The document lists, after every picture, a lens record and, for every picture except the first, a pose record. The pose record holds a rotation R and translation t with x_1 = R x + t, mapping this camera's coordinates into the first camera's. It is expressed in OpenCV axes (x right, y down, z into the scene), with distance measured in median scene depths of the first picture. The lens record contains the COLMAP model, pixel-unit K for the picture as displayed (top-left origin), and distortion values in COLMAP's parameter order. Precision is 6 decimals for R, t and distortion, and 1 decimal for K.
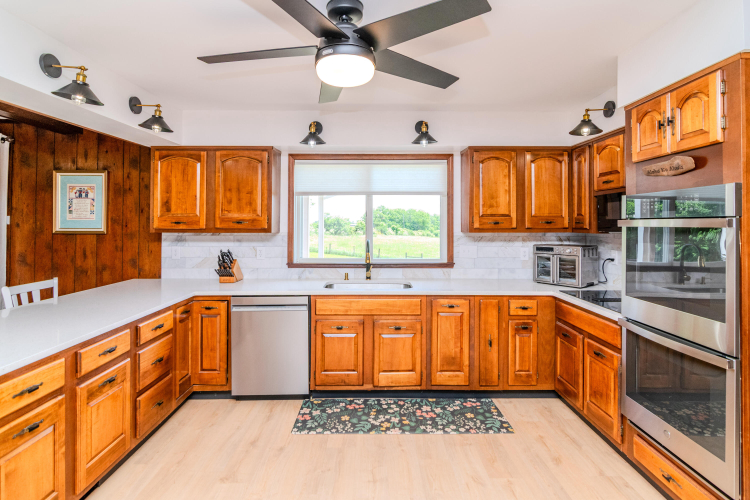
lens RADIAL K [[373.6, 0, 382.0], [0, 373.6, 222.8], [0, 0, 1]] dist [-0.004884, 0.000280]
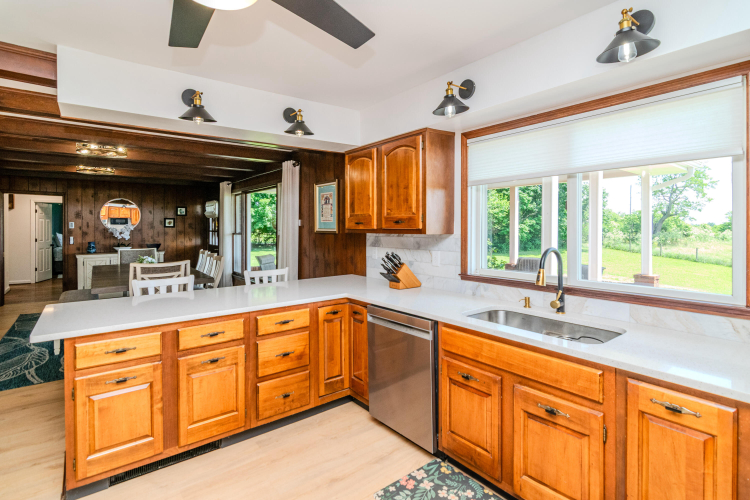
lens RADIAL K [[373.6, 0, 376.0], [0, 373.6, 230.2], [0, 0, 1]] dist [-0.004884, 0.000280]
pose [[0.603467, 0.003487, -0.797381, 0.288608], [0.006857, 0.999931, 0.009562, 0.009468], [0.797359, -0.011238, 0.603401, 0.425607]]
